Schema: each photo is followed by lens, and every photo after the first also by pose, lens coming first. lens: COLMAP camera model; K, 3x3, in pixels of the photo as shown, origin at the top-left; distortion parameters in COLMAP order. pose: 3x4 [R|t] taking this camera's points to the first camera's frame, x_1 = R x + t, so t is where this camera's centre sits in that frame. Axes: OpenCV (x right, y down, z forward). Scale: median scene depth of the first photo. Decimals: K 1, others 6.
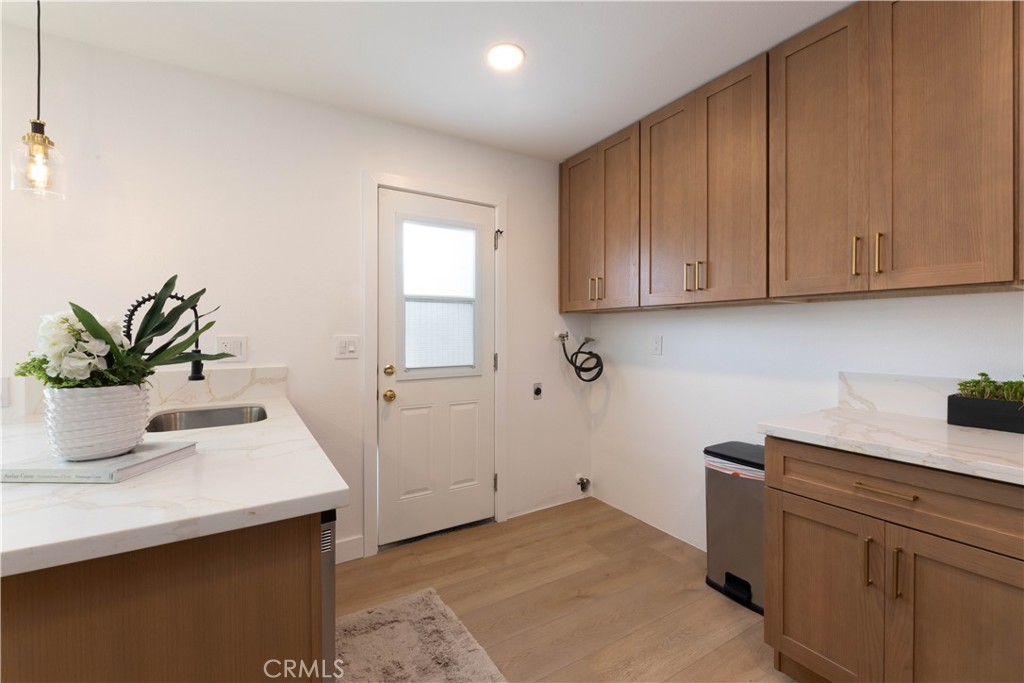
lens RADIAL K [[423.3, 0, 501.7], [0, 423.3, 334.0], [0, 0, 1]] dist [-0.003486, -0.000229]
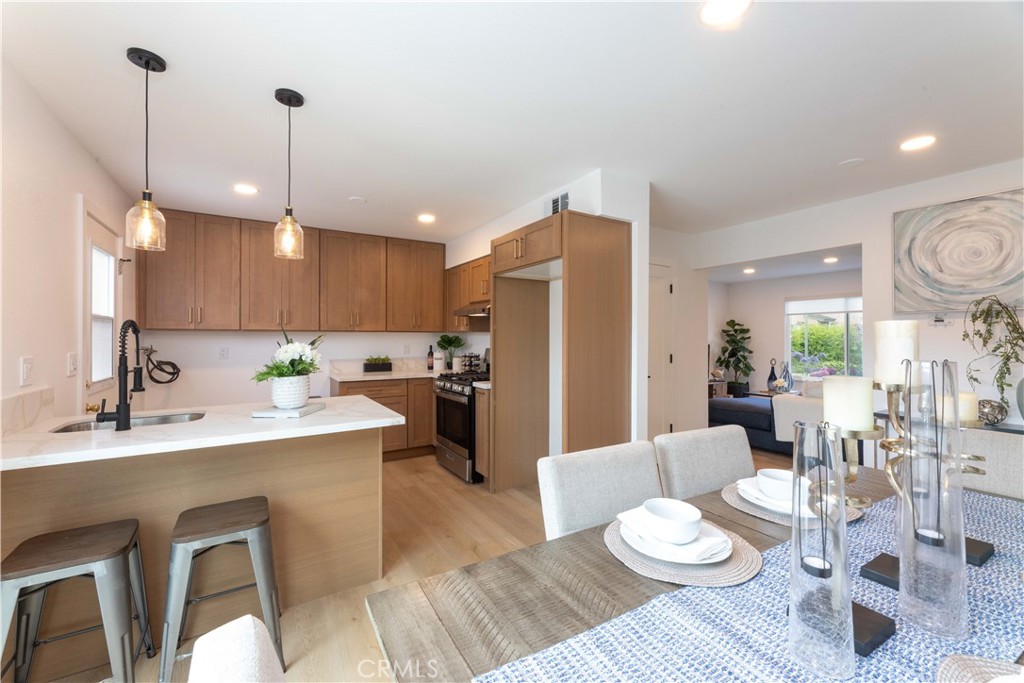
lens RADIAL K [[412.0, 0, 509.3], [0, 412.0, 335.7], [0, 0, 1]] dist [0.002626, -0.000236]
pose [[-0.008526, 0.004380, 0.999954, -1.557687], [-0.000693, 0.999990, -0.004386, -0.040880], [-0.999963, -0.000730, -0.008523, -0.059987]]
